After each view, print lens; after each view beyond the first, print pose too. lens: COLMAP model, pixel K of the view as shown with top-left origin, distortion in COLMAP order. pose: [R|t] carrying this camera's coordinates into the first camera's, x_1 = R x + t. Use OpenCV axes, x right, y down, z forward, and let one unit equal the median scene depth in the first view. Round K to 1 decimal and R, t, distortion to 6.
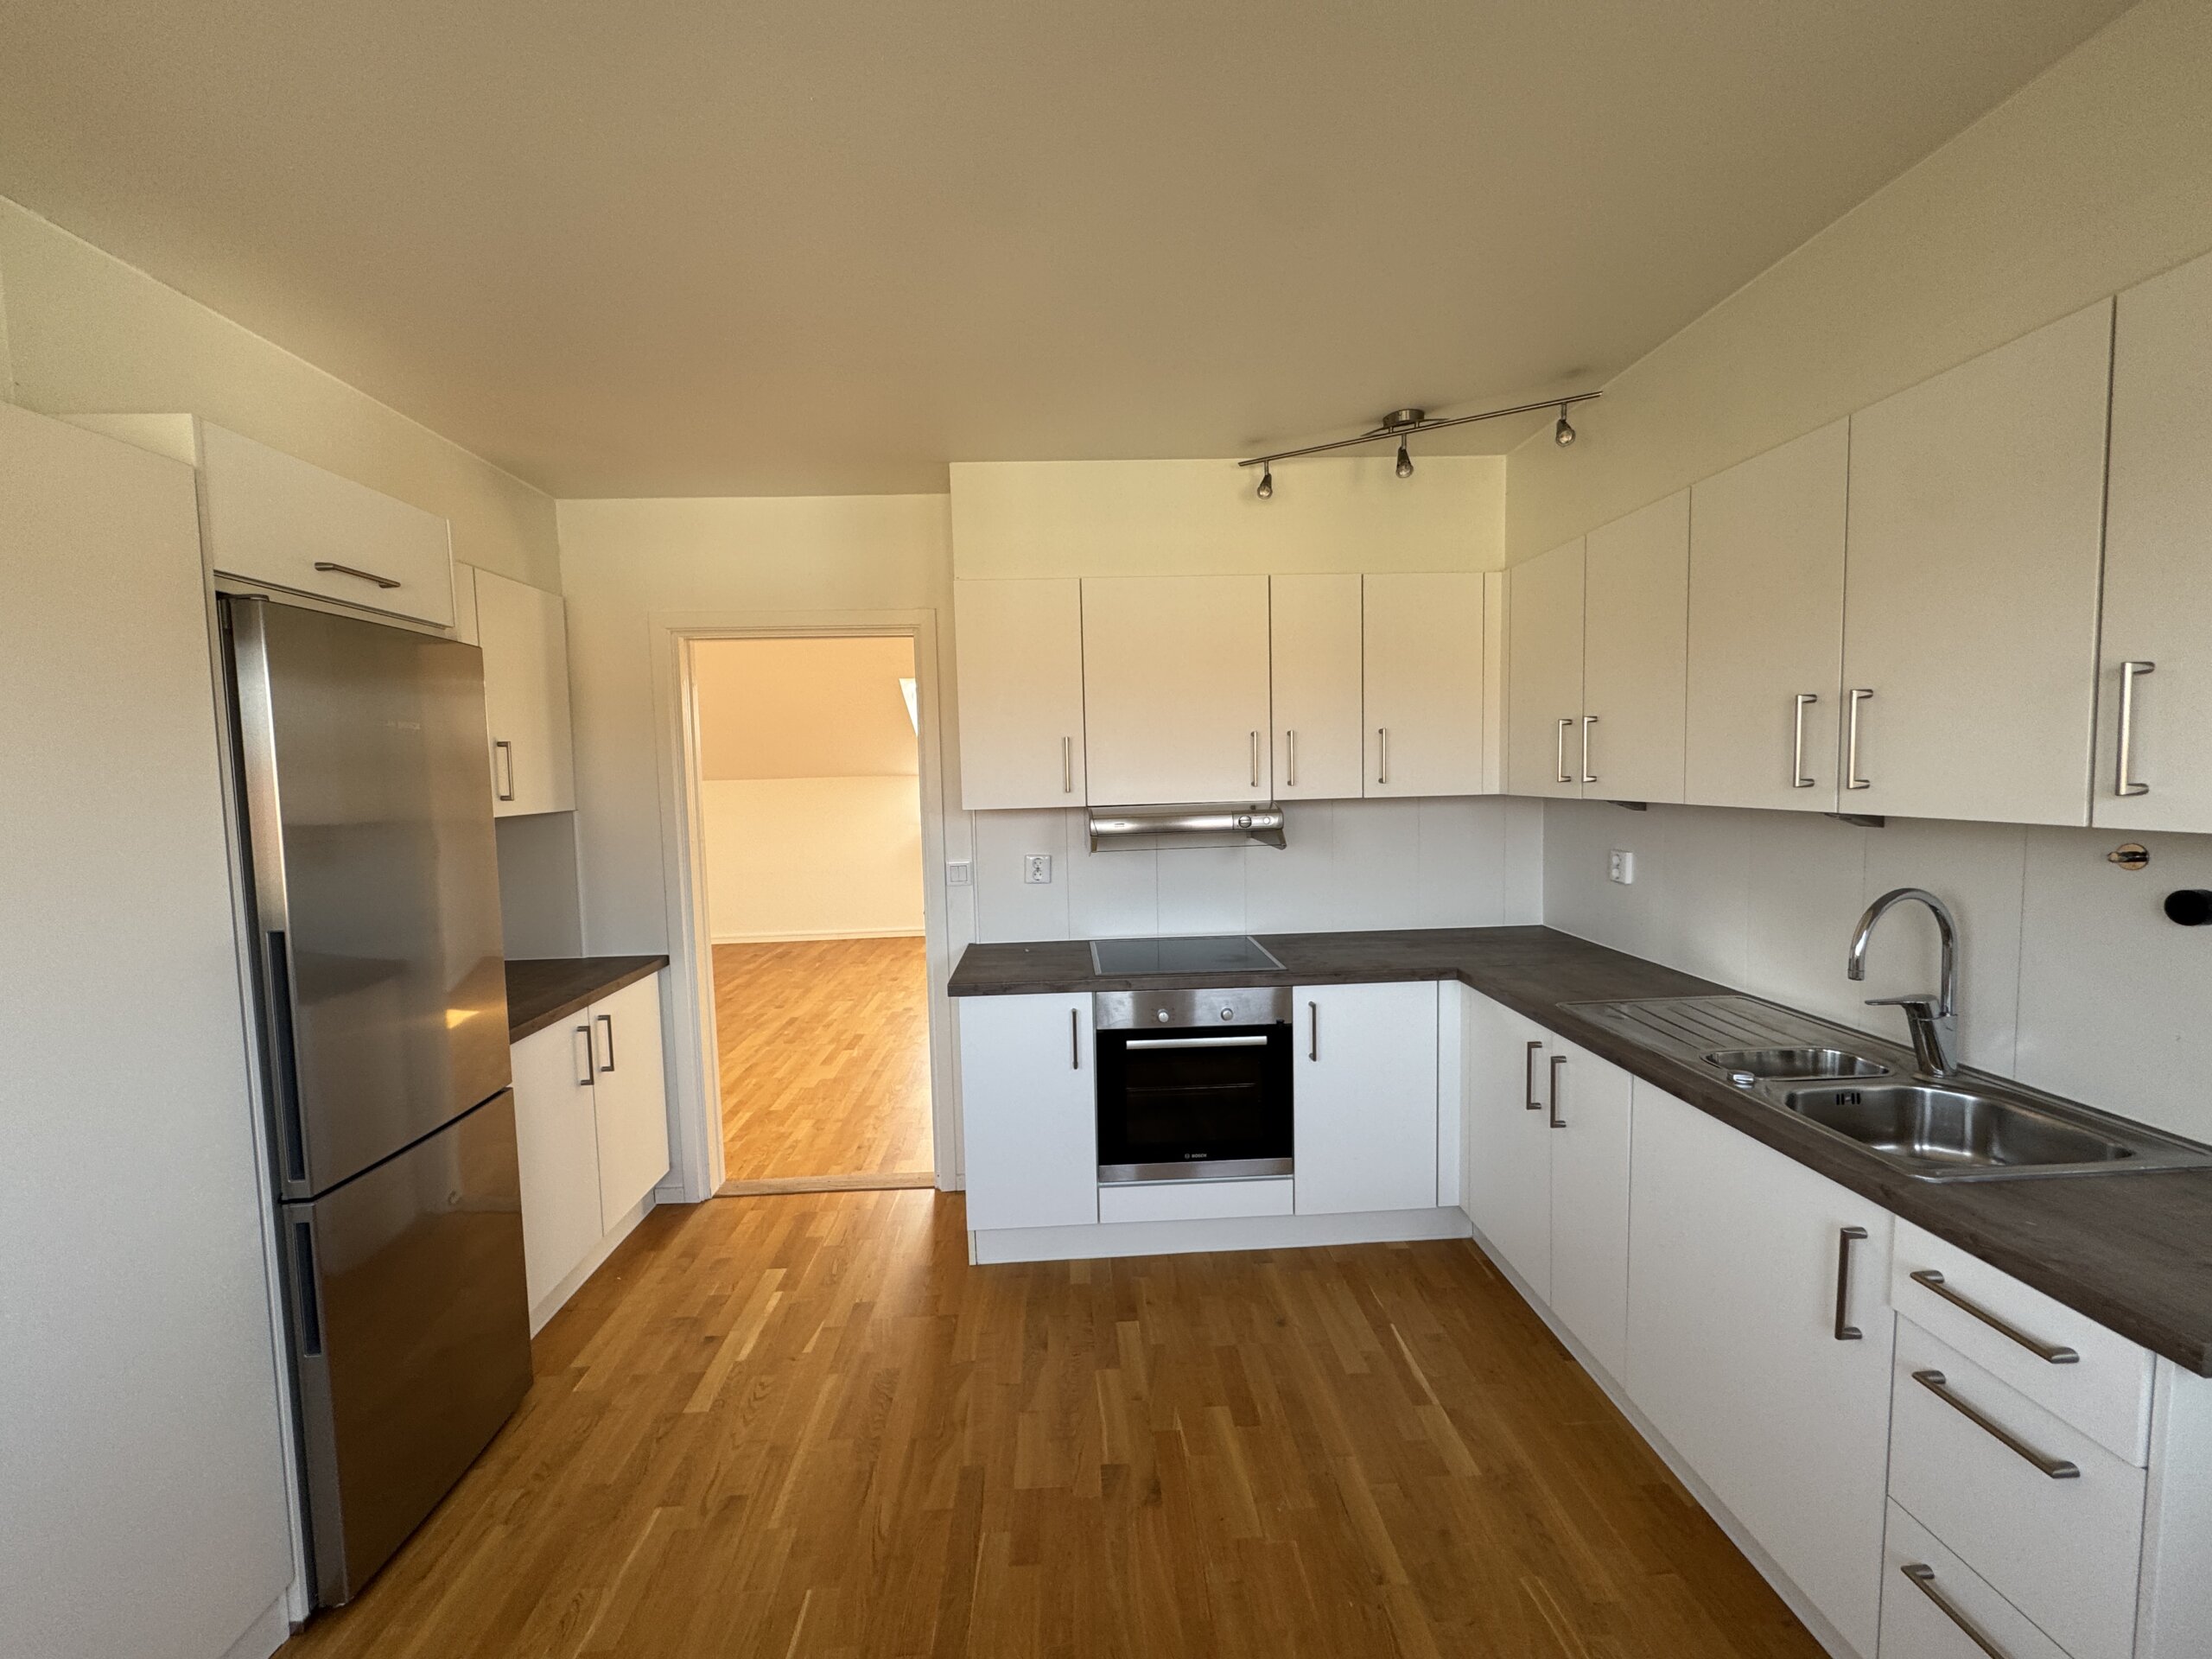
lens RADIAL K [[883.7, 0, 1100.5], [0, 883.7, 830.2], [0, 0, 1]] dist [-0.000598, 0.000270]
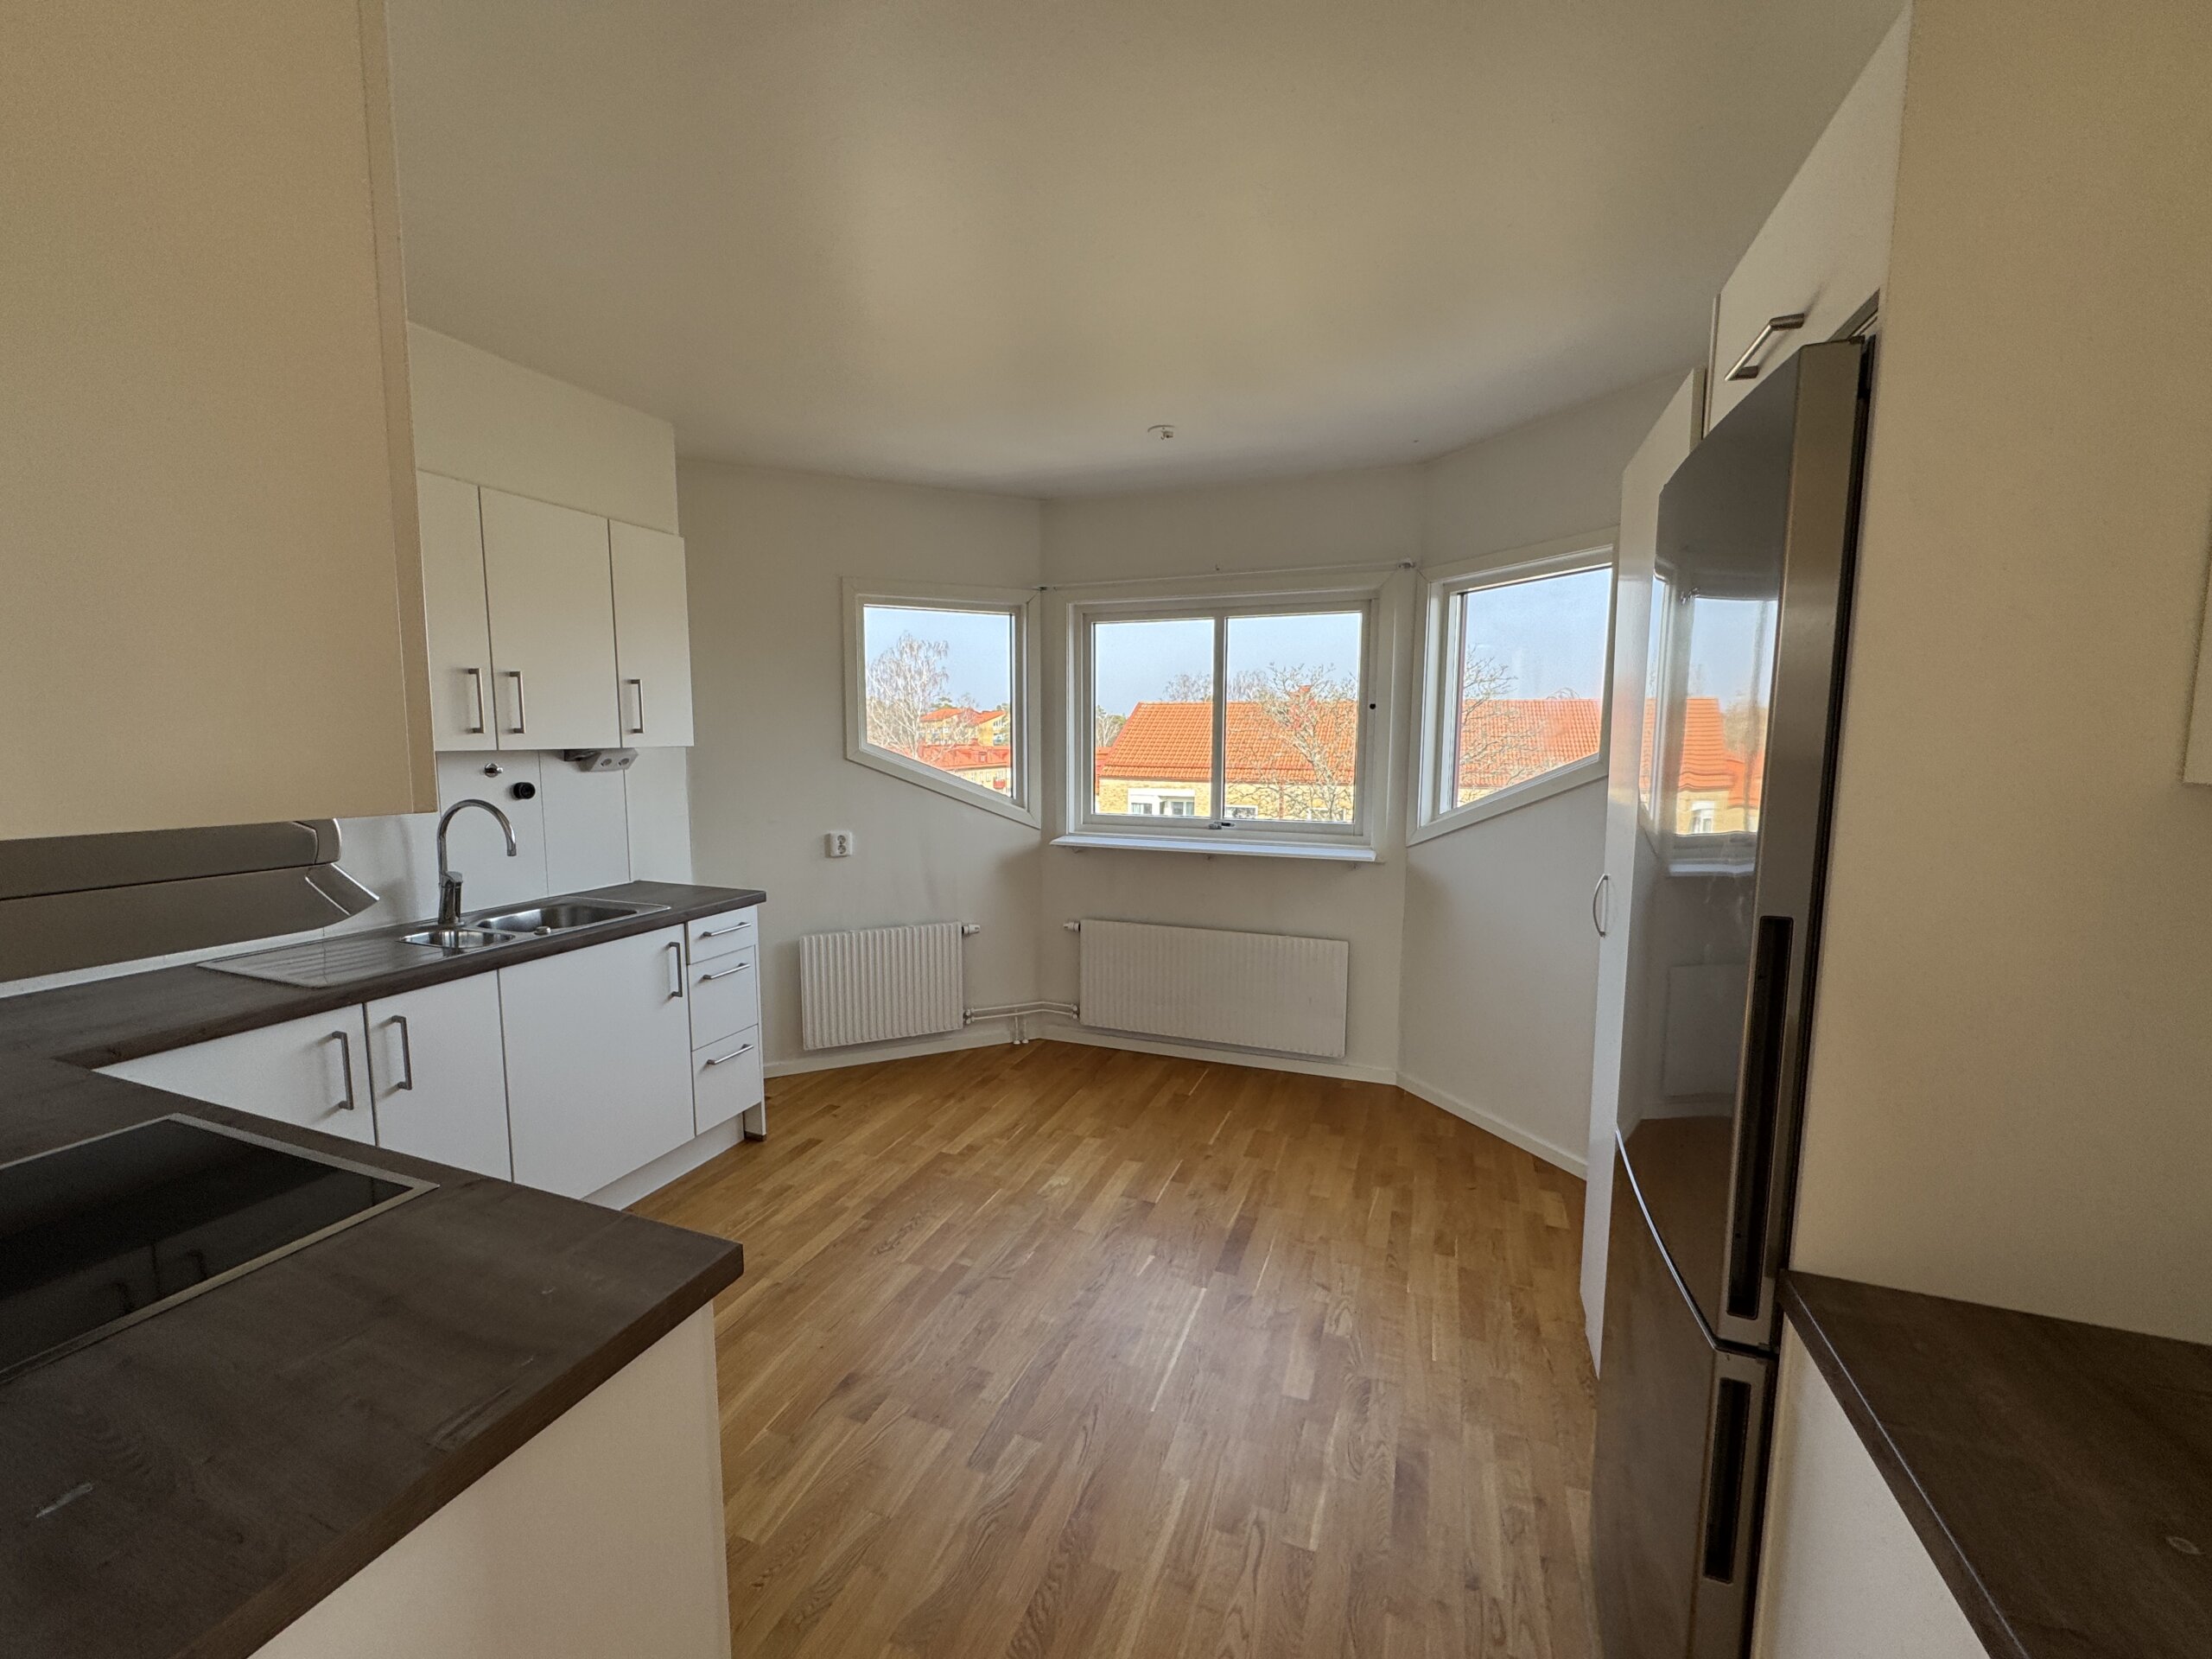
lens RADIAL K [[883.7, 0, 1100.5], [0, 883.7, 830.2], [0, 0, 1]] dist [-0.000598, 0.000270]
pose [[-0.916256, -0.023455, 0.399907, -0.664780], [0.047680, 0.984803, 0.167004, -0.081043], [-0.397746, 0.172086, -0.901213, 1.808413]]
